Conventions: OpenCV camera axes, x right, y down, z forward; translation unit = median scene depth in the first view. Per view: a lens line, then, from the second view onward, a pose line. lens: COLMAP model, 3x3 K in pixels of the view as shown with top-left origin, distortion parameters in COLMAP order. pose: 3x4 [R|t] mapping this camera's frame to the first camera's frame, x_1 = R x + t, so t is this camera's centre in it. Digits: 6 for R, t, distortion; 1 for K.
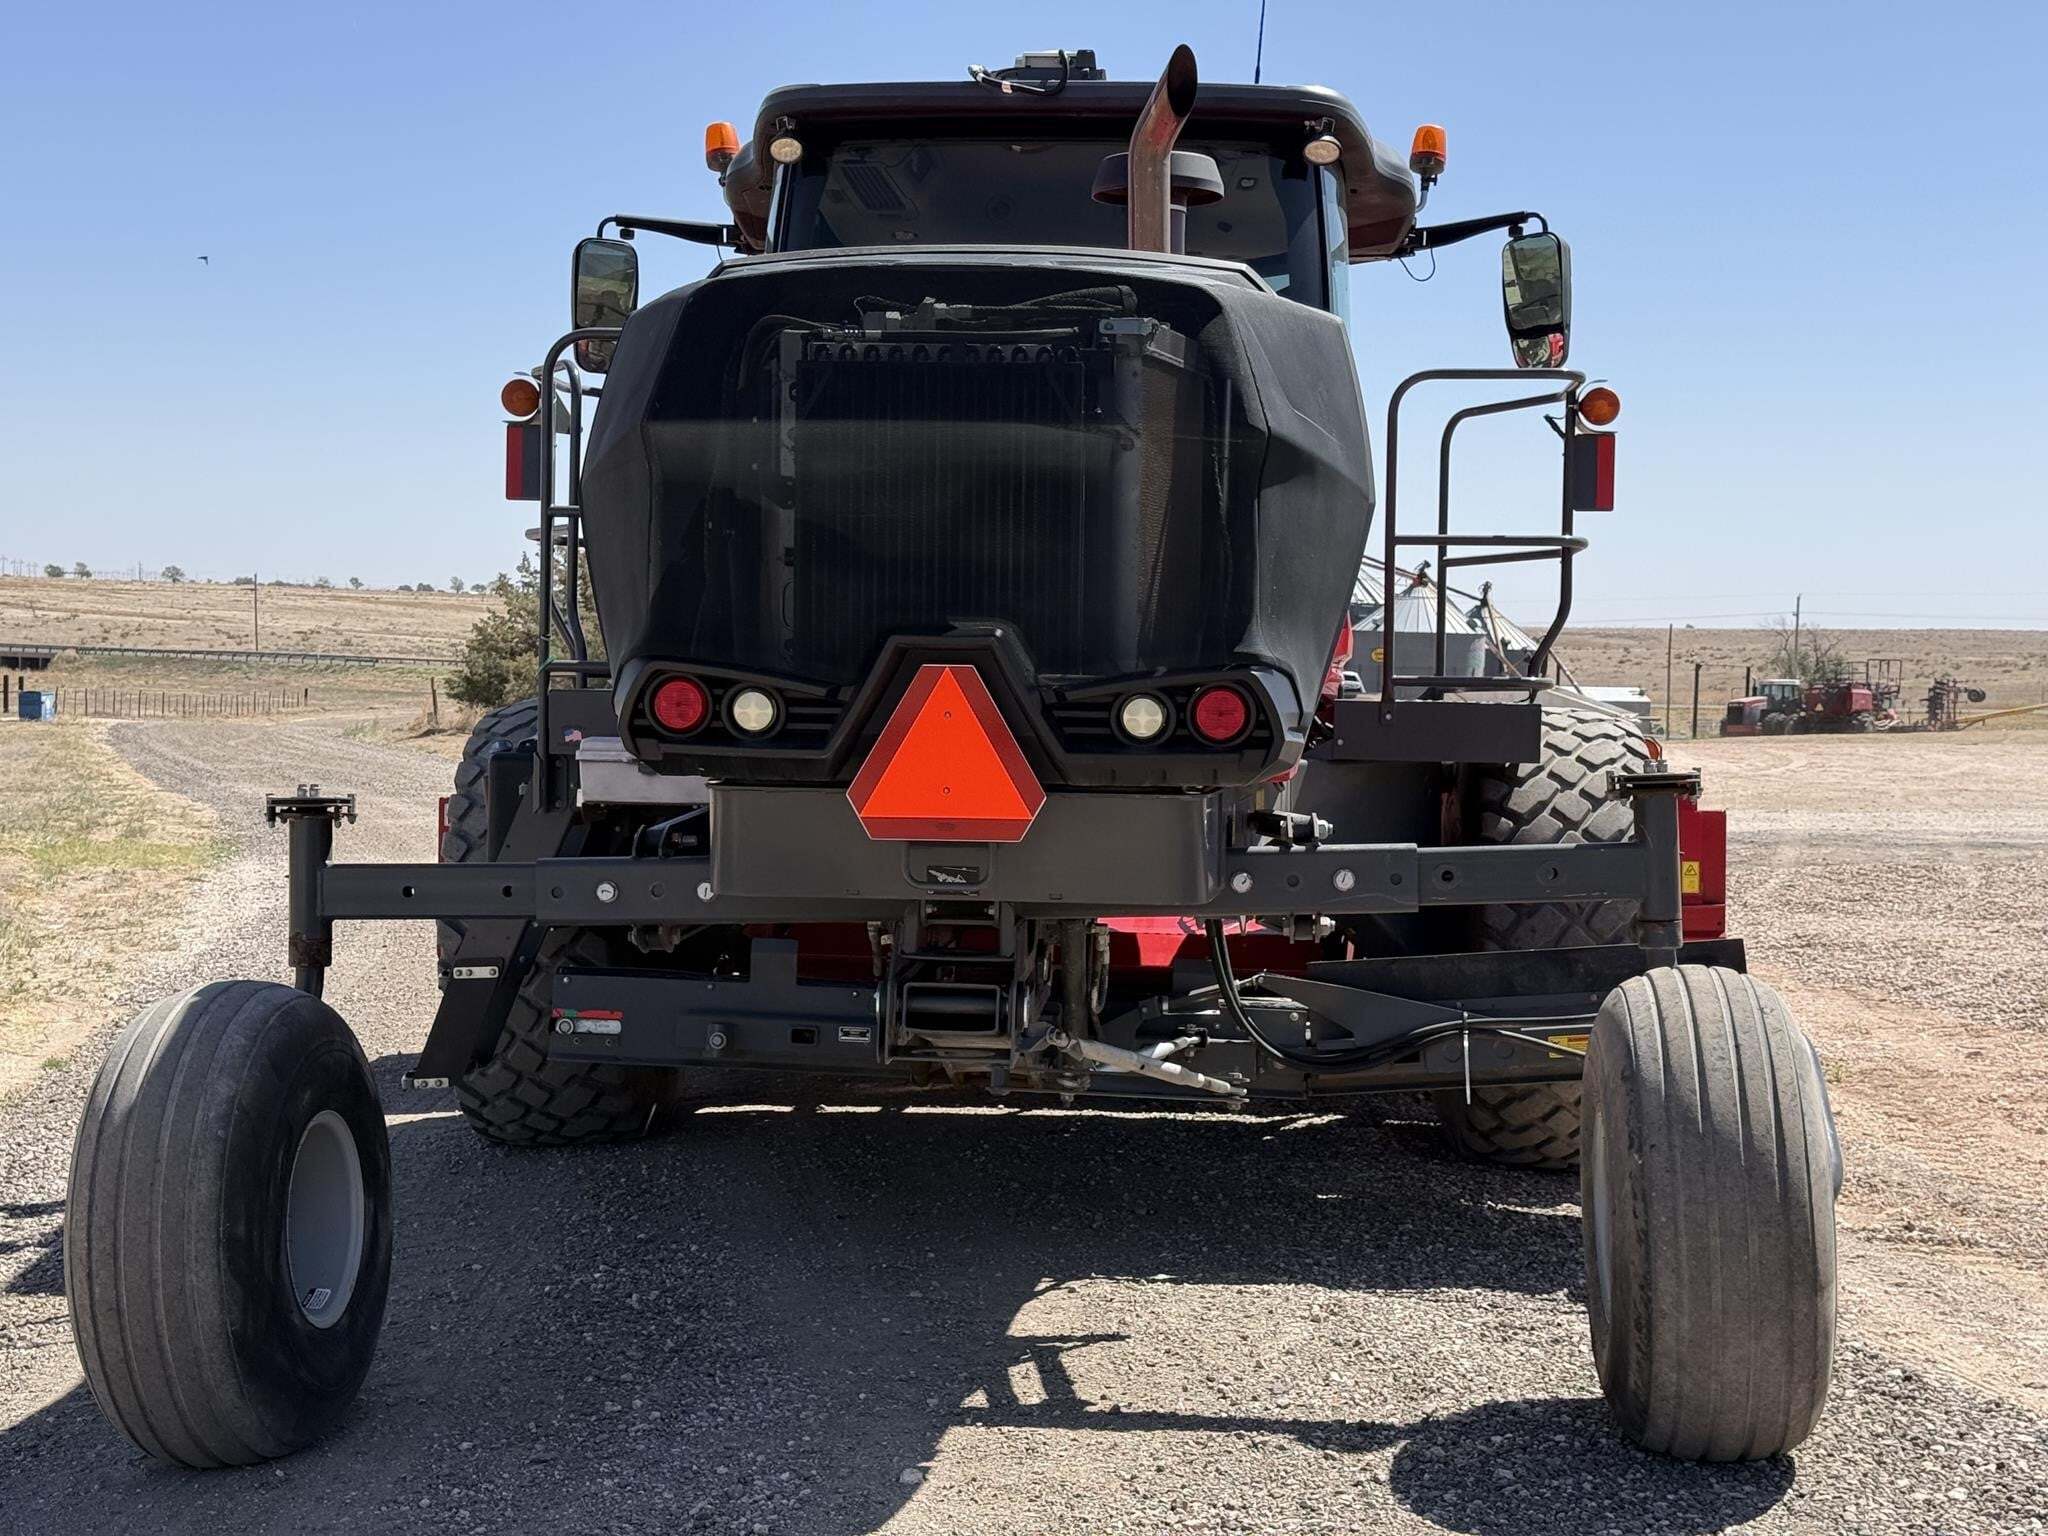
lens RADIAL K [[2758.7, 0, 998.5], [0, 2758.7, 766.7], [0, 0, 1]] dist [0.114976, 0.002264]
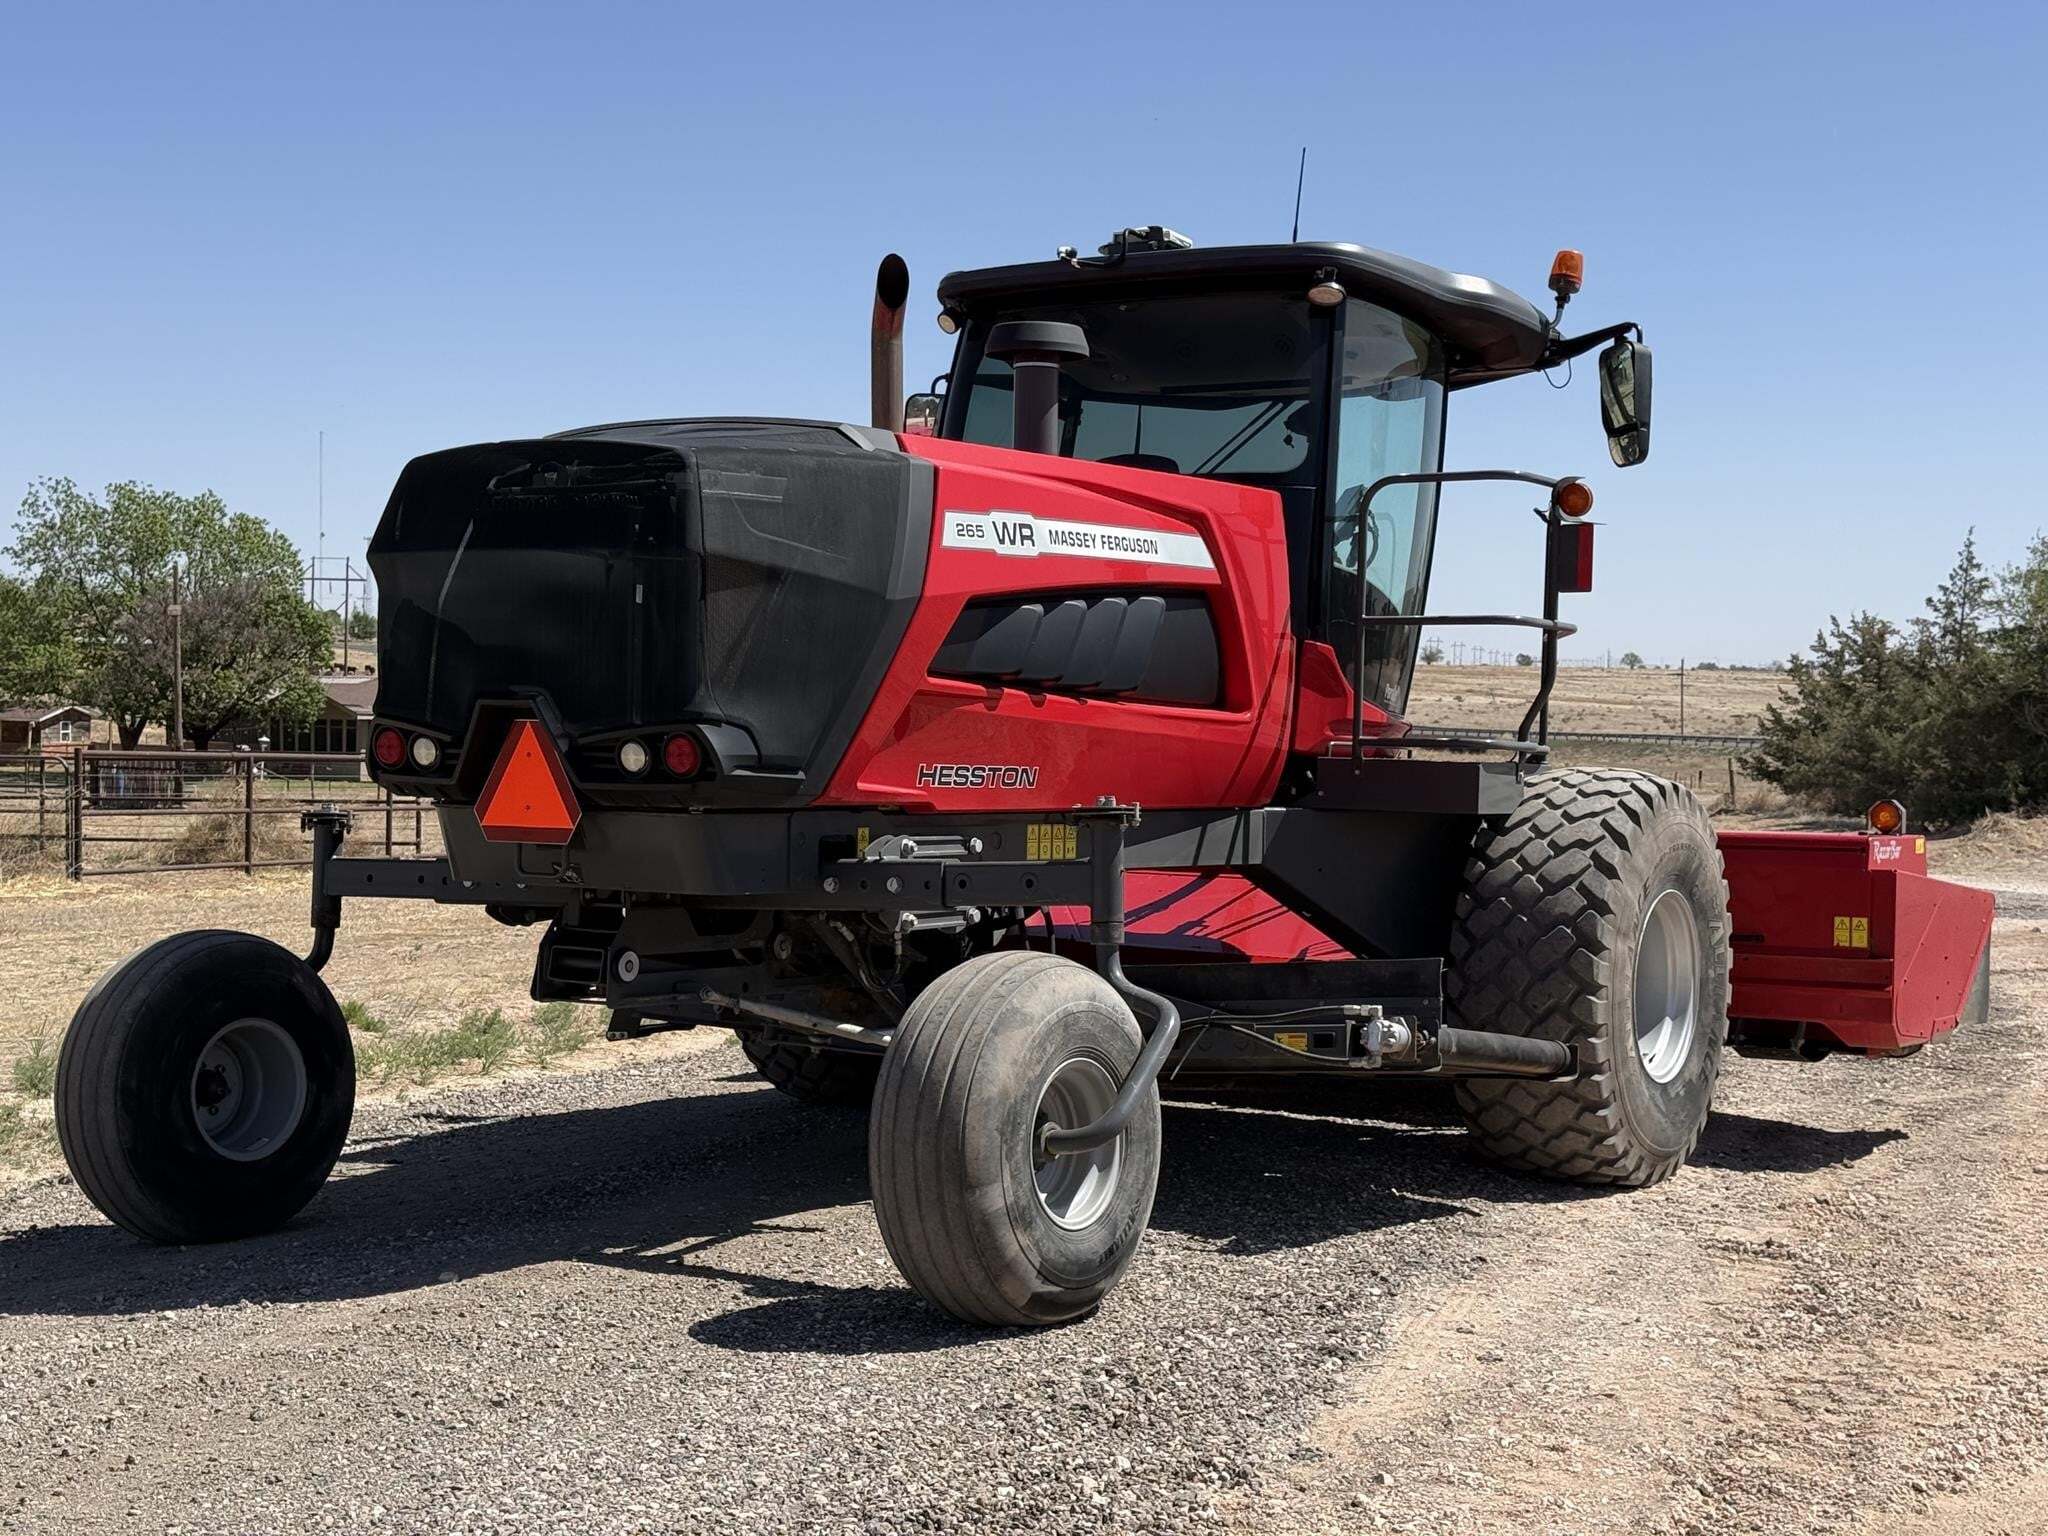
lens RADIAL K [[2745.2, 0, 1080.9], [0, 2745.2, 806.8], [0, 0, 1]] dist [0.116138, 0.027223]
pose [[0.889769, 0.013030, -0.456226, 0.676276], [-0.020039, 0.999744, -0.010529, 0.013152], [0.455971, 0.018511, 0.889802, -0.107938]]
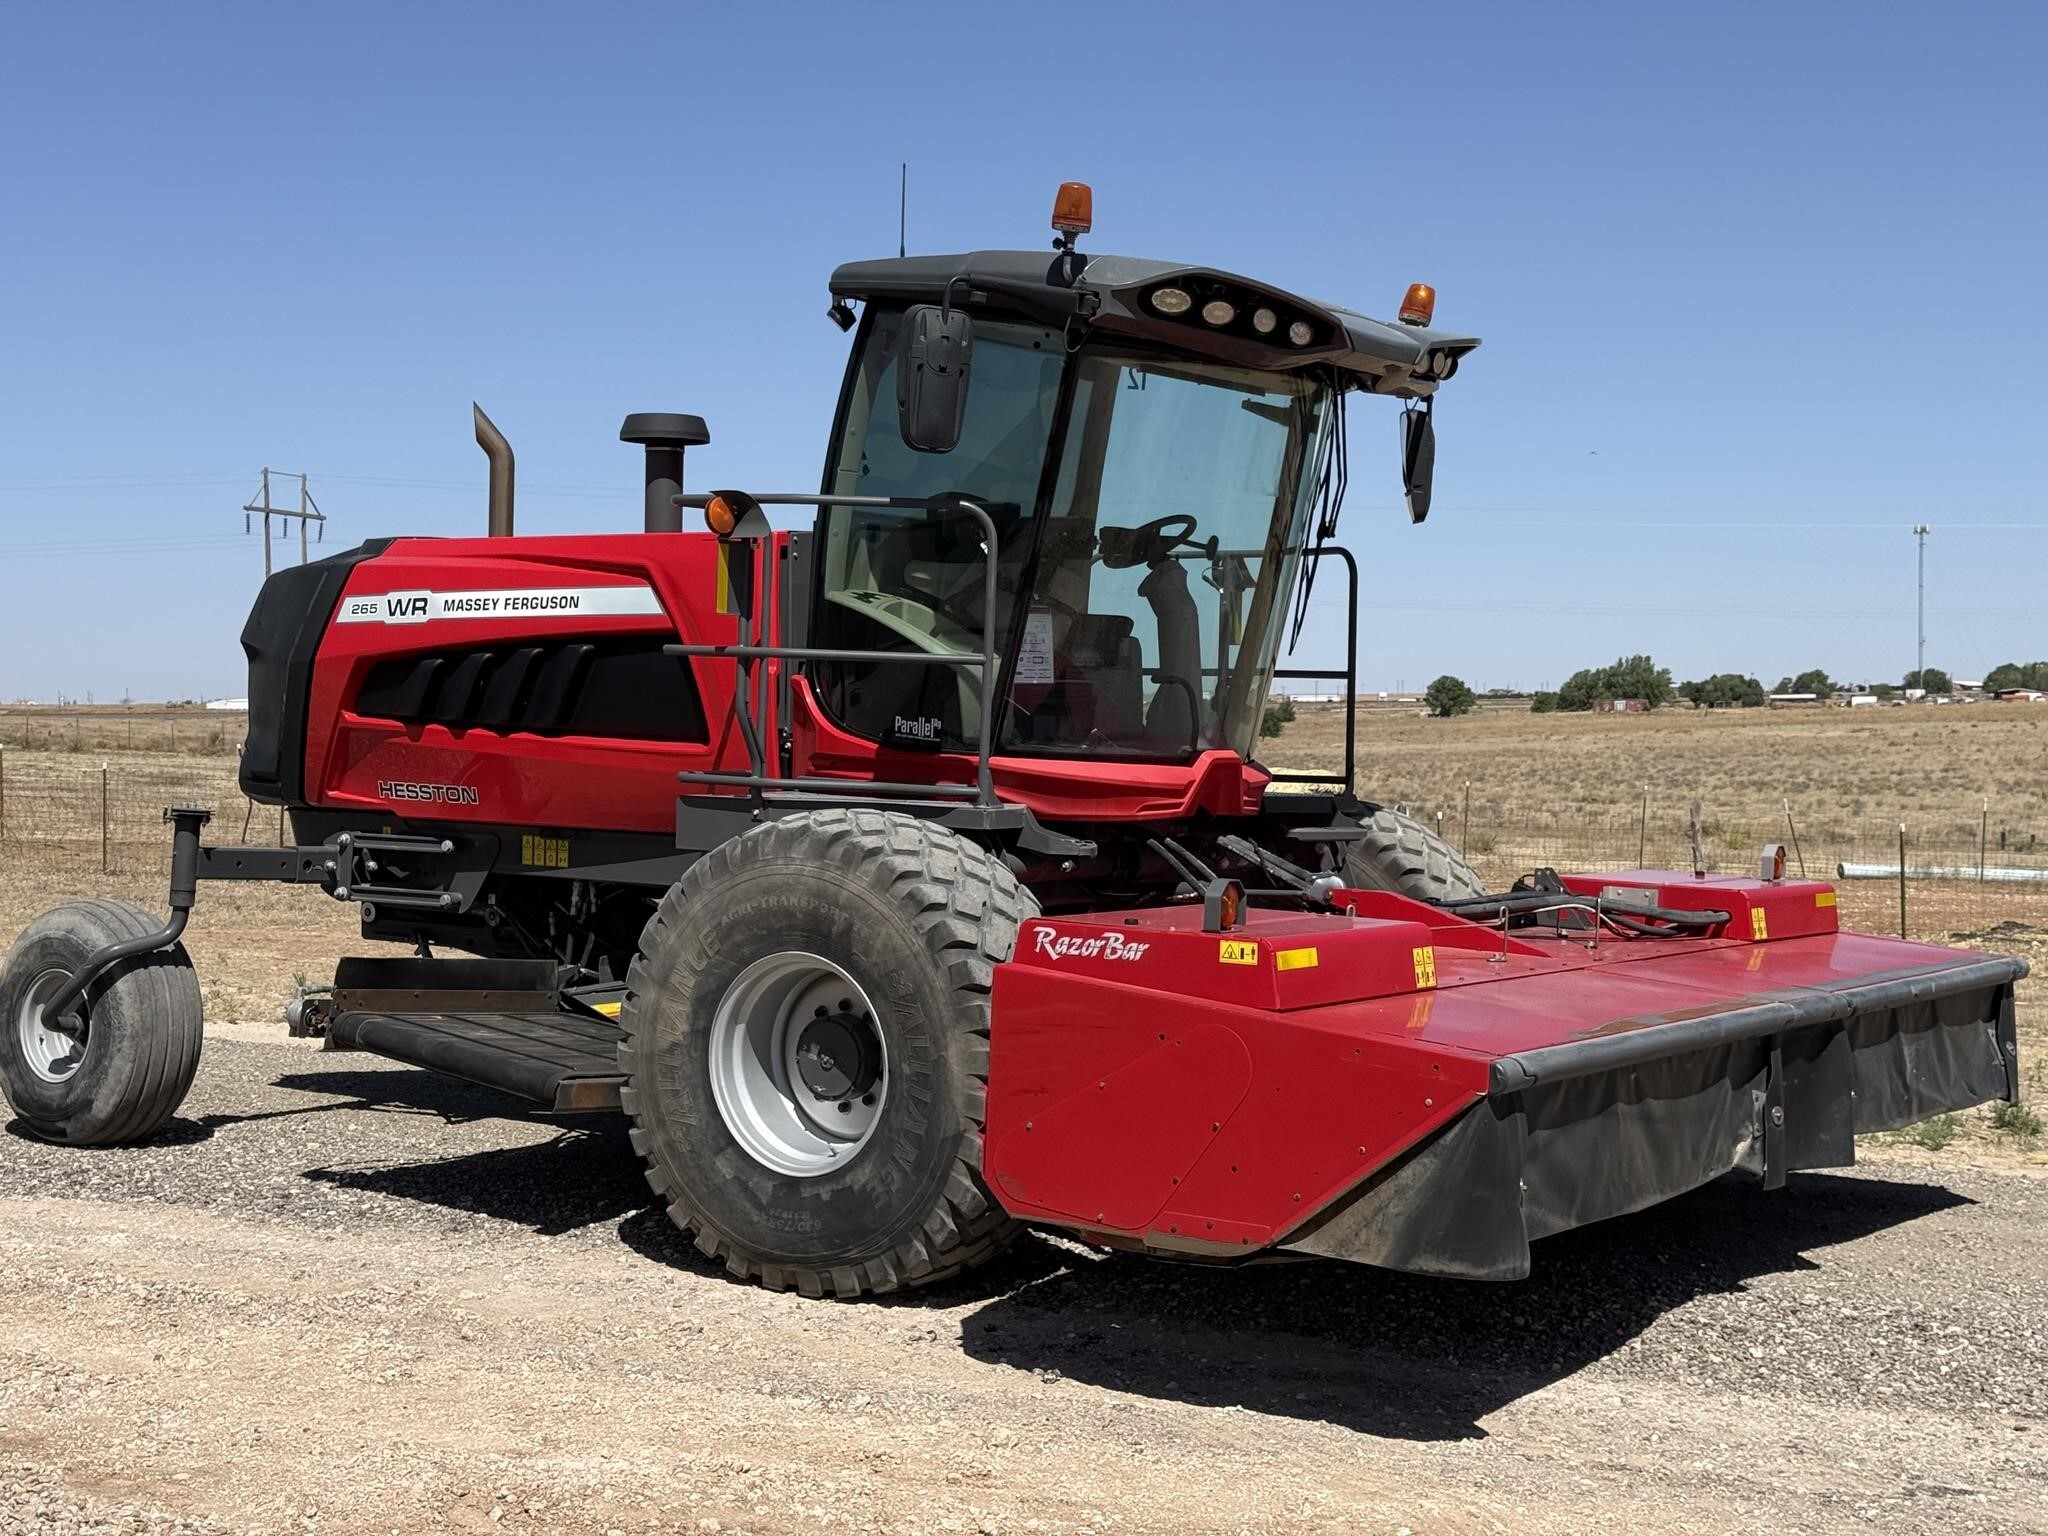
lens RADIAL K [[2907.4, 0, 1031.9], [0, 2907.4, 807.8], [0, 0, 1]] dist [0.176544, 0.000841]
pose [[-0.479263, 0.006963, -0.877644, 1.382068], [-0.053941, 0.997844, 0.037373, -0.082629], [0.876012, 0.065253, -0.477855, 2.004788]]
